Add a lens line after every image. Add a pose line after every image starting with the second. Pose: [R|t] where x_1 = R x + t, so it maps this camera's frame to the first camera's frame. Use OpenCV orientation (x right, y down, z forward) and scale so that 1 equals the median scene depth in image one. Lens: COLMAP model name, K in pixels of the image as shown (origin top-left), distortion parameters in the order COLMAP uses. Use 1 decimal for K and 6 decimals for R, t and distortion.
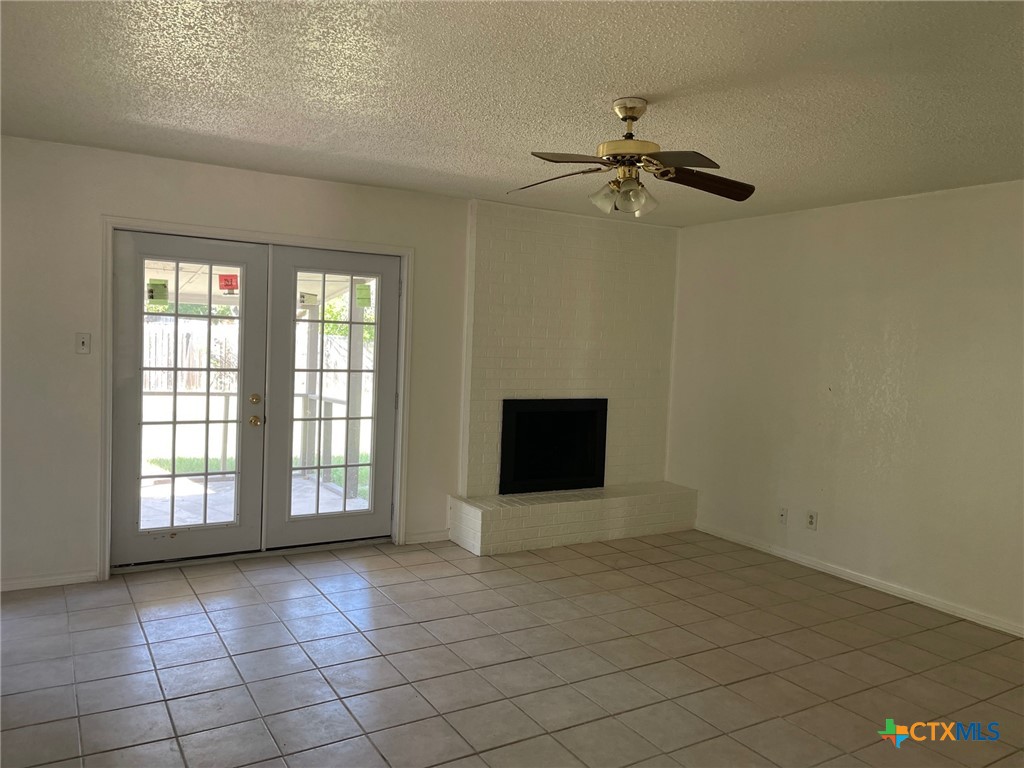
lens RADIAL K [[773.0, 0, 516.9], [0, 773.0, 378.4], [0, 0, 1]] dist [0.070622, -0.087696]
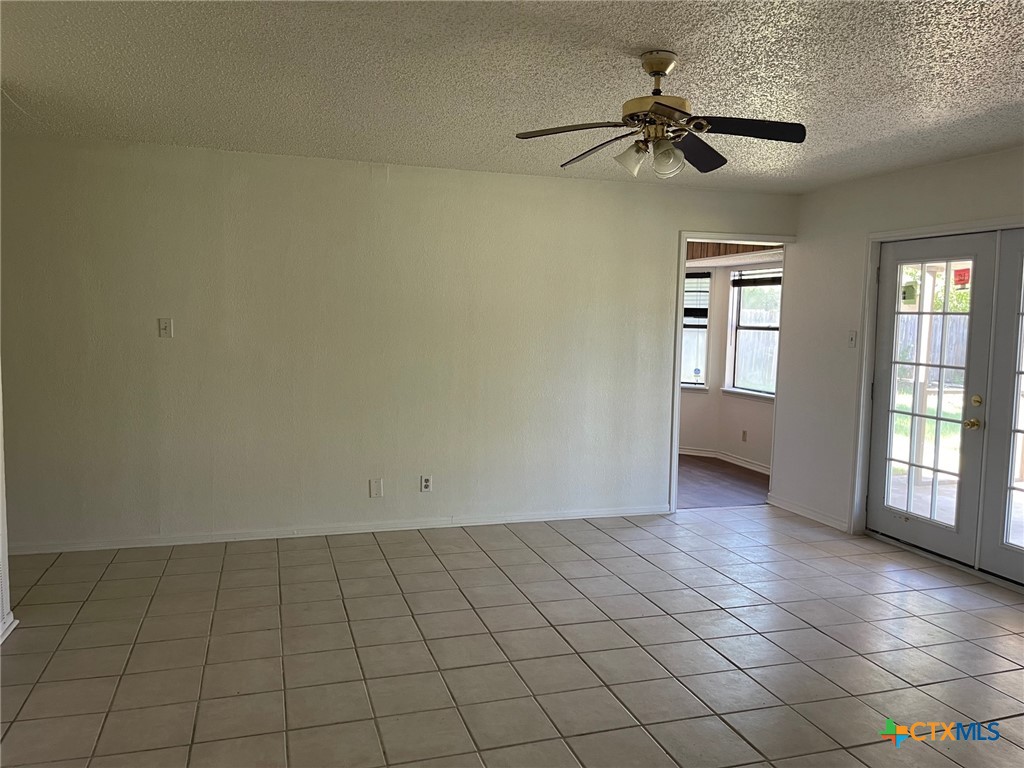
lens RADIAL K [[773.0, 0, 504.0], [0, 773.0, 386.4], [0, 0, 1]] dist [0.070622, -0.087696]
pose [[-0.247241, 0.040917, -0.968090, 0.730626], [-0.086522, 0.994185, 0.064117, -0.001570], [0.965083, 0.099613, -0.242263, 0.711616]]
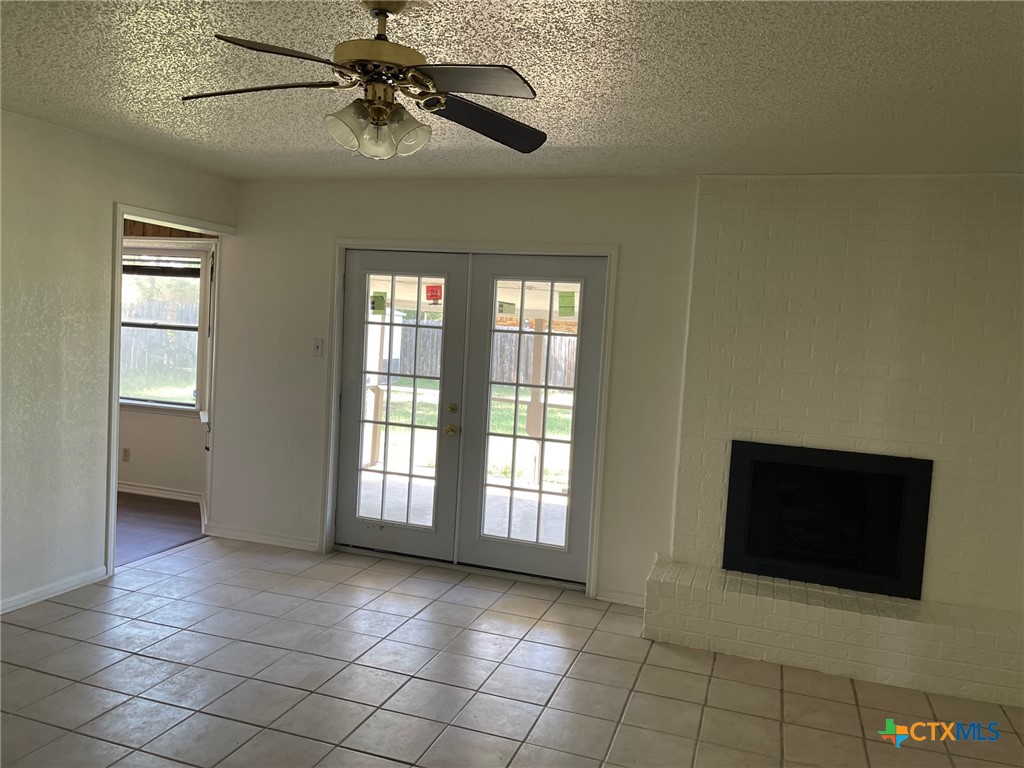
lens RADIAL K [[773.0, 0, 523.2], [0, 773.0, 378.4], [0, 0, 1]] dist [0.070622, -0.087696]
pose [[0.649771, 0.045291, -0.758780, 0.495589], [-0.077500, 0.996969, -0.006858, -0.012947], [0.756169, 0.063262, 0.651311, 0.436715]]
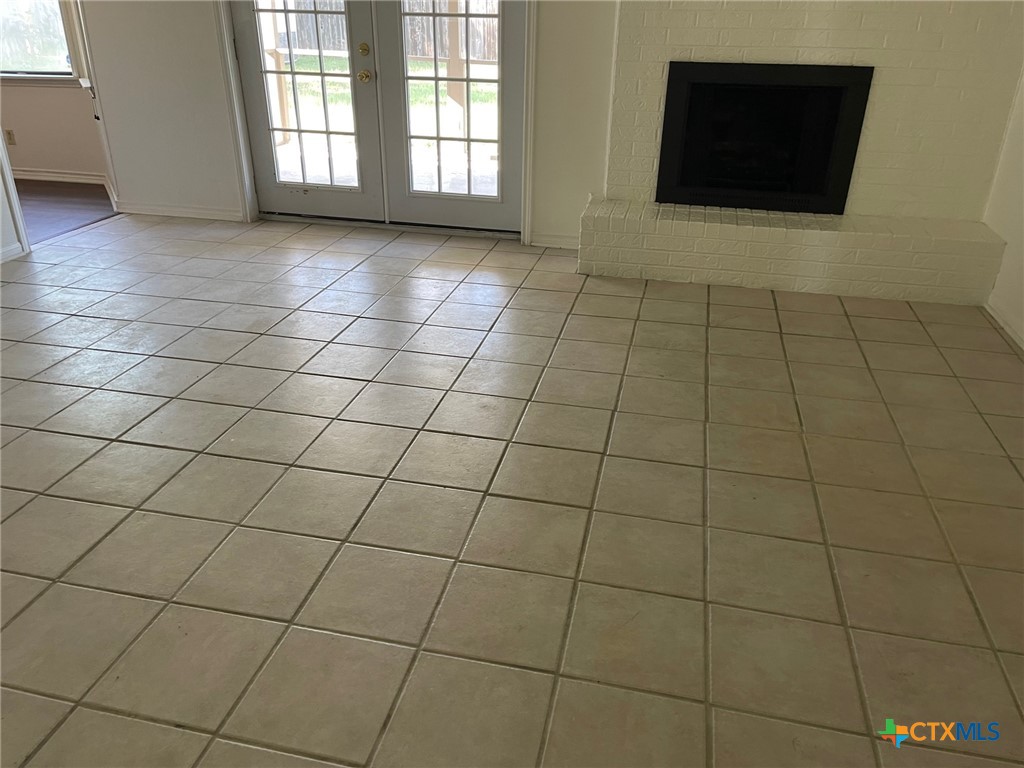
lens RADIAL K [[773.0, 0, 512.2], [0, 773.0, 386.9], [0, 0, 1]] dist [0.070622, -0.087696]
pose [[0.714153, 0.280174, -0.641474, 0.492201], [-0.025351, 0.926155, 0.376290, 0.045117], [0.699531, -0.252467, 0.668519, 0.437433]]
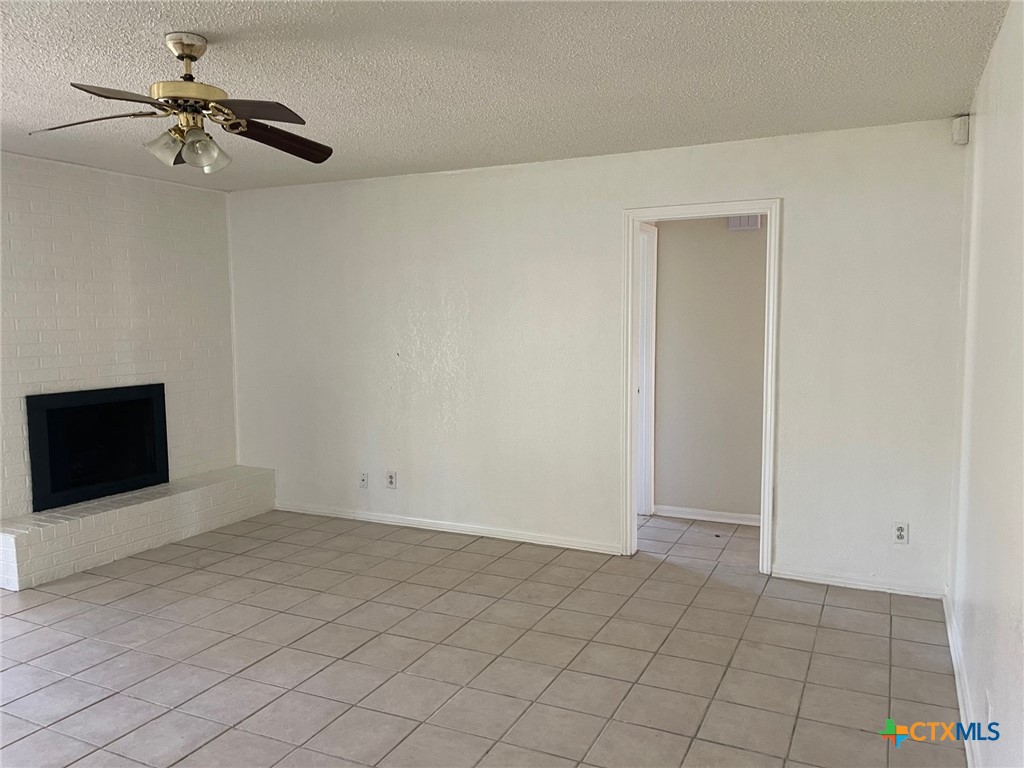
lens RADIAL K [[773.0, 0, 518.1], [0, 773.0, 389.7], [0, 0, 1]] dist [0.070622, -0.087696]
pose [[0.836283, -0.096856, 0.539676, -0.035342], [0.070367, 0.995094, 0.069550, -0.000099], [-0.543764, -0.020188, 0.838995, 0.038883]]
